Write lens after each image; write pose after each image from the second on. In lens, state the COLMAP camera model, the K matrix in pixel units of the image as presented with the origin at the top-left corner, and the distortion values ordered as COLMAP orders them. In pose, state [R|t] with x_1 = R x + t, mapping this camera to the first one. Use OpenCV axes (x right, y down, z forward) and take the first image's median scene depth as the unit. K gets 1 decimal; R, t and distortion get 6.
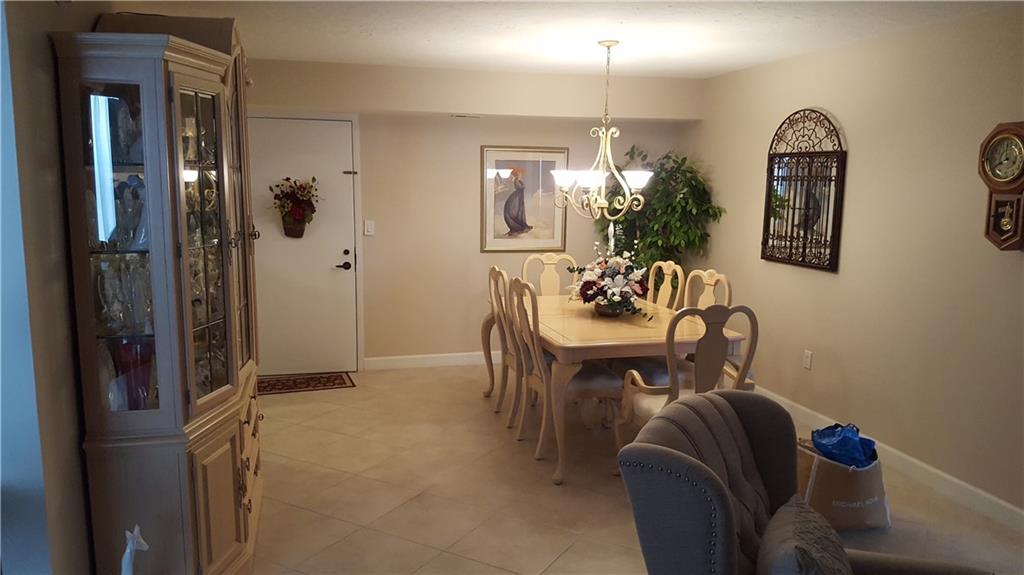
lens RADIAL K [[771.2, 0, 512.0], [0, 771.2, 287.5], [0, 0, 1]] dist [0.238625, -0.611379]
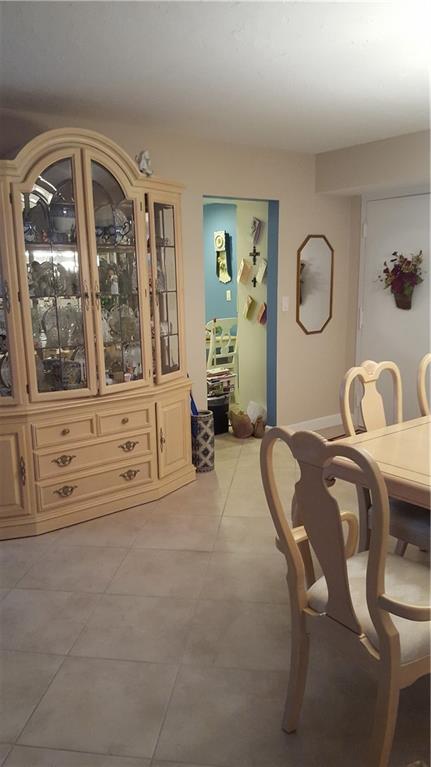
lens RADIAL K [[577.7, 0, 215.5], [0, 577.7, 383.5], [0, 0, 1]] dist [0.238625, -0.611379]
pose [[0.357970, 0.166611, -0.918748, 0.446910], [-0.120527, 0.983965, 0.131477, -0.046470], [0.925922, 0.063669, 0.372311, 0.561294]]
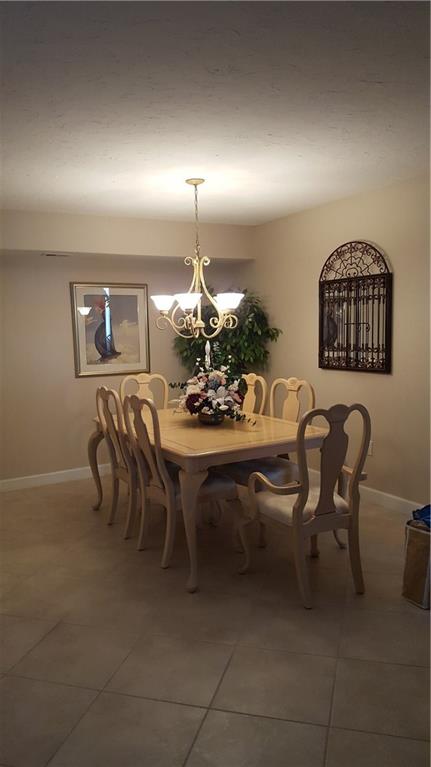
lens RADIAL K [[577.7, 0, 215.5], [0, 577.7, 383.5], [0, 0, 1]] dist [0.238625, -0.611379]
pose [[0.968425, -0.063602, 0.241054, -0.066488], [0.073038, 0.996866, -0.030404, 0.003961], [-0.238365, 0.047050, 0.970035, 0.188632]]
